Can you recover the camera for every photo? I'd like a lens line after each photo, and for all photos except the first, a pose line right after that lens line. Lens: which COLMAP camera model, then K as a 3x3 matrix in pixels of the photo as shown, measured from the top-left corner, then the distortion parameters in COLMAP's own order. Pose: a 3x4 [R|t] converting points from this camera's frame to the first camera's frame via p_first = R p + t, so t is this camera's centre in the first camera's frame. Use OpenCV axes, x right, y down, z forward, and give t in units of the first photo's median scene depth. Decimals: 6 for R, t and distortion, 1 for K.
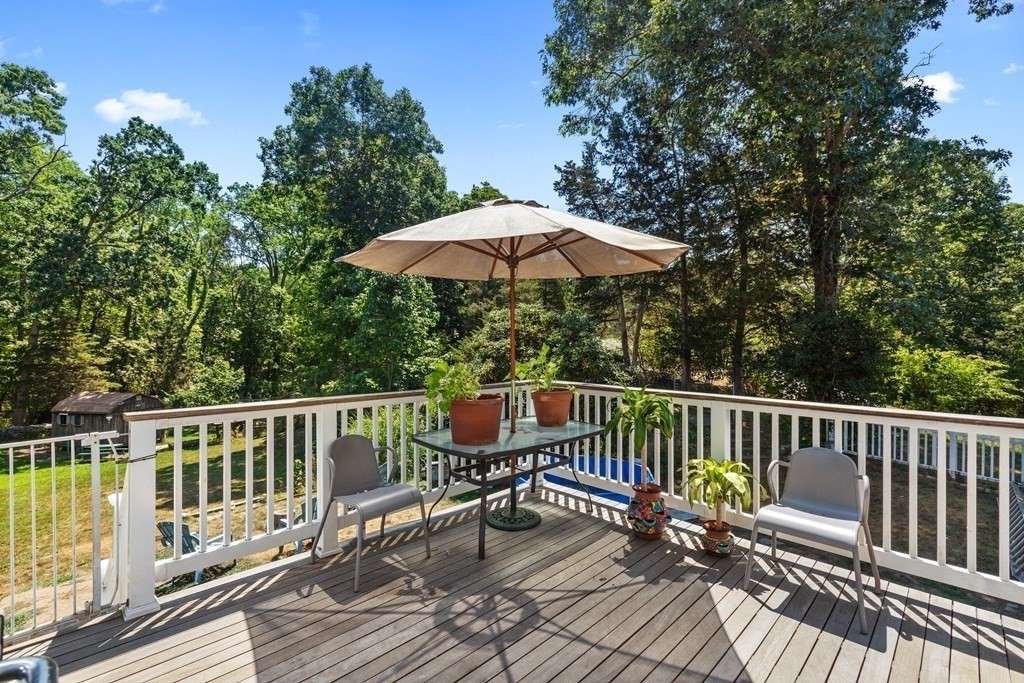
lens RADIAL K [[463.2, 0, 509.7], [0, 463.2, 339.4], [0, 0, 1]] dist [-0.002288, -0.000516]
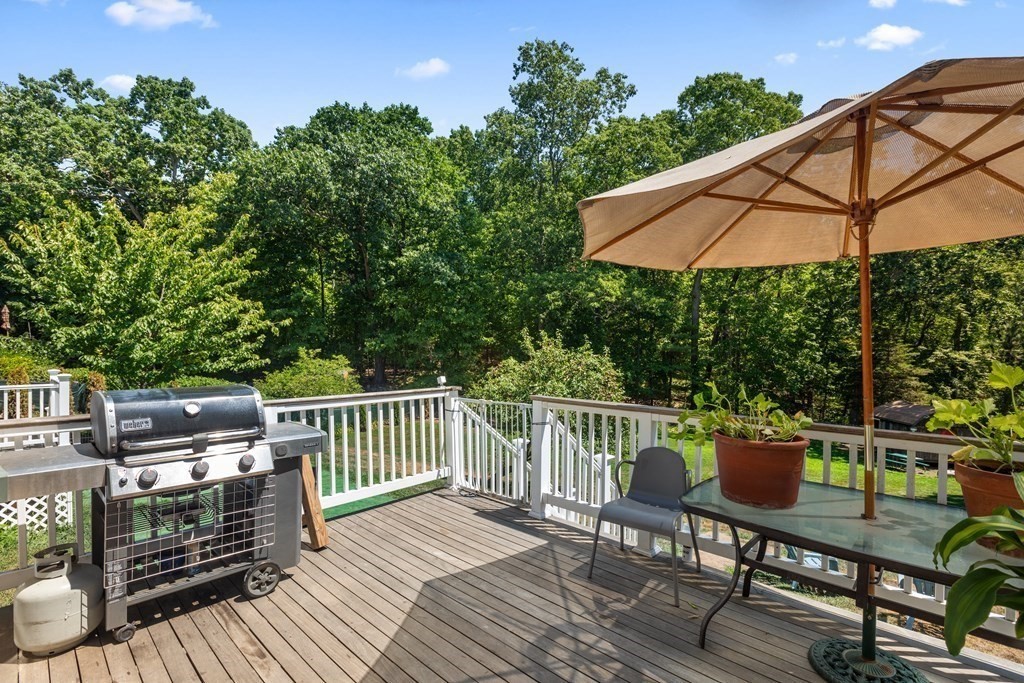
lens RADIAL K [[463.2, 0, 503.9], [0, 463.2, 359.5], [0, 0, 1]] dist [-0.002288, -0.000516]
pose [[0.022121, 0.020131, -0.999553, 0.096478], [0.000376, 0.999797, 0.020144, -0.000642], [0.999755, -0.000821, 0.022109, 0.095861]]
